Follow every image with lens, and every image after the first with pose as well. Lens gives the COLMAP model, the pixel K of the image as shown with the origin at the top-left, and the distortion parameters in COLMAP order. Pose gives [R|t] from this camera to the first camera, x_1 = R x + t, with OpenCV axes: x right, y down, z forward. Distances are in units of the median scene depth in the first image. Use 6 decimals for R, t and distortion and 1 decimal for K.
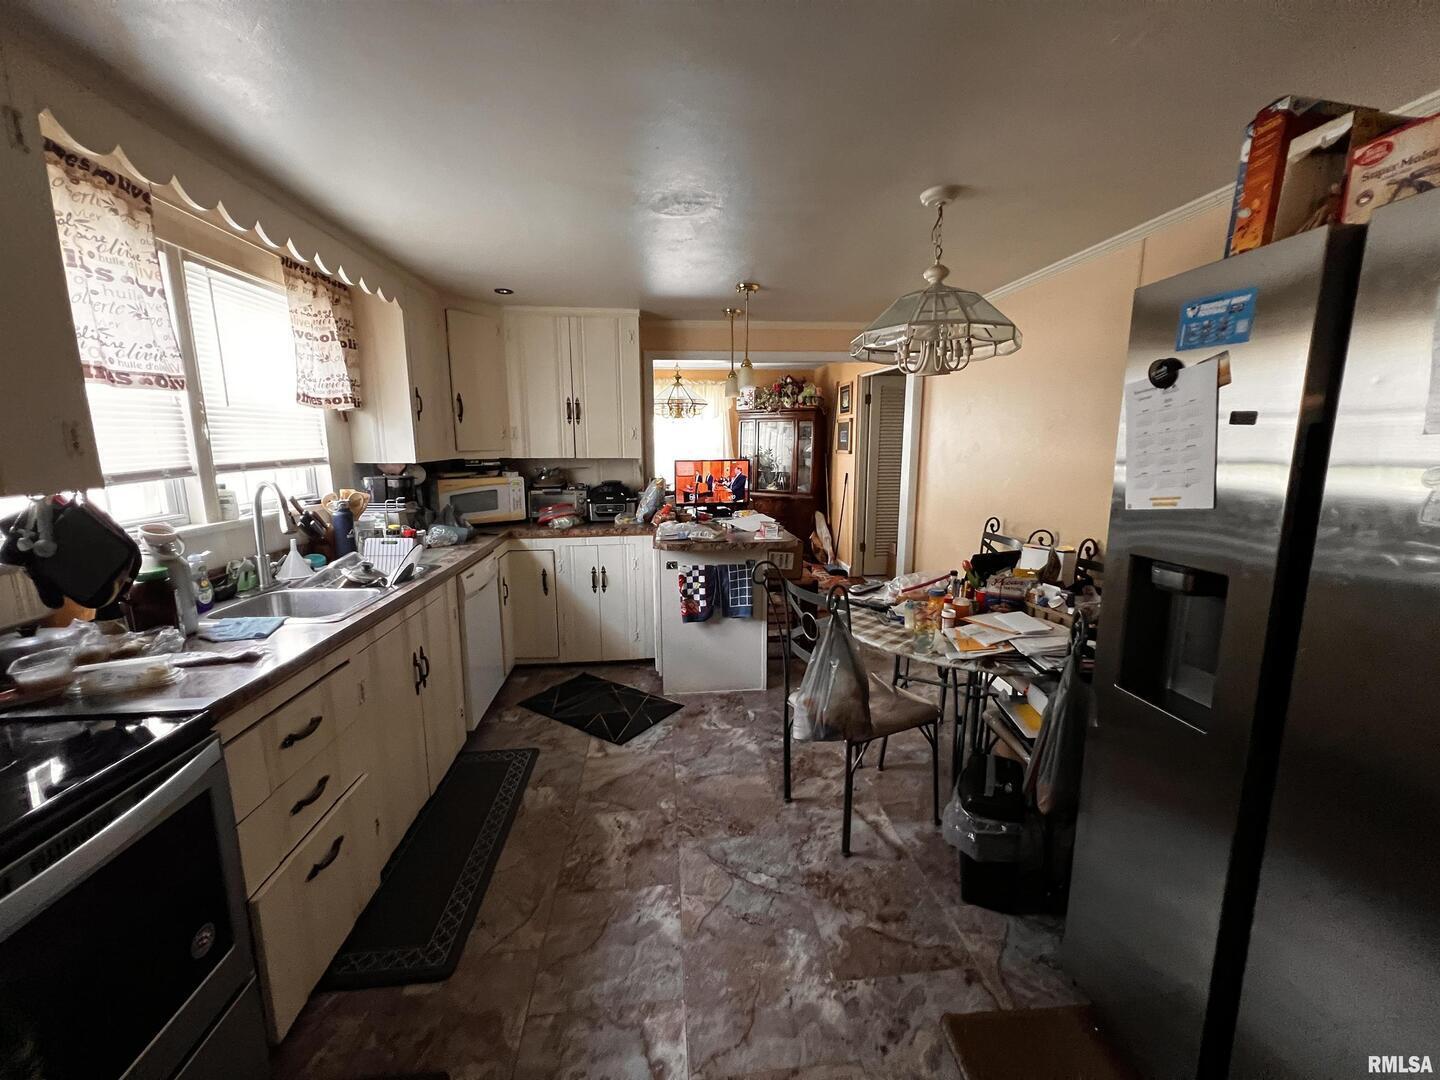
lens RADIAL K [[579.6, 0, 720.0], [0, 579.6, 540.0], [0, 0, 1]] dist [0.000225, 0.000302]
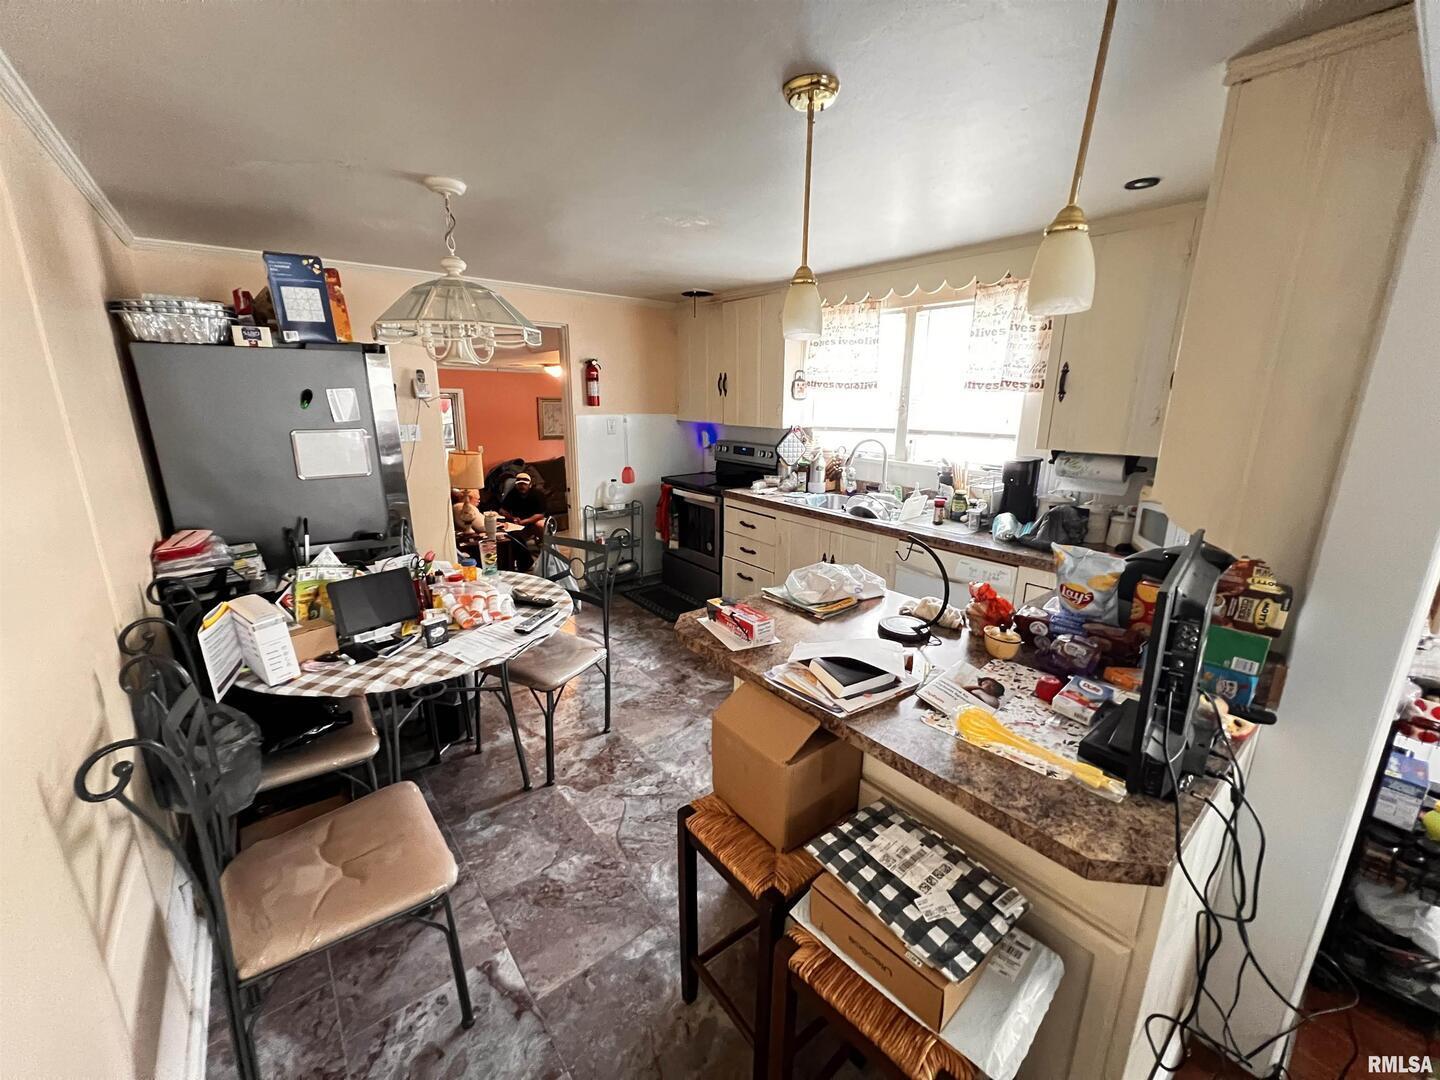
lens RADIAL K [[579.6, 0, 720.0], [0, 579.6, 540.0], [0, 0, 1]] dist [0.000225, 0.000302]
pose [[-0.837778, 0.131380, -0.529969, 0.567832], [-0.098993, 0.917987, 0.384059, -0.435857], [0.536962, 0.374219, -0.756063, 2.132827]]
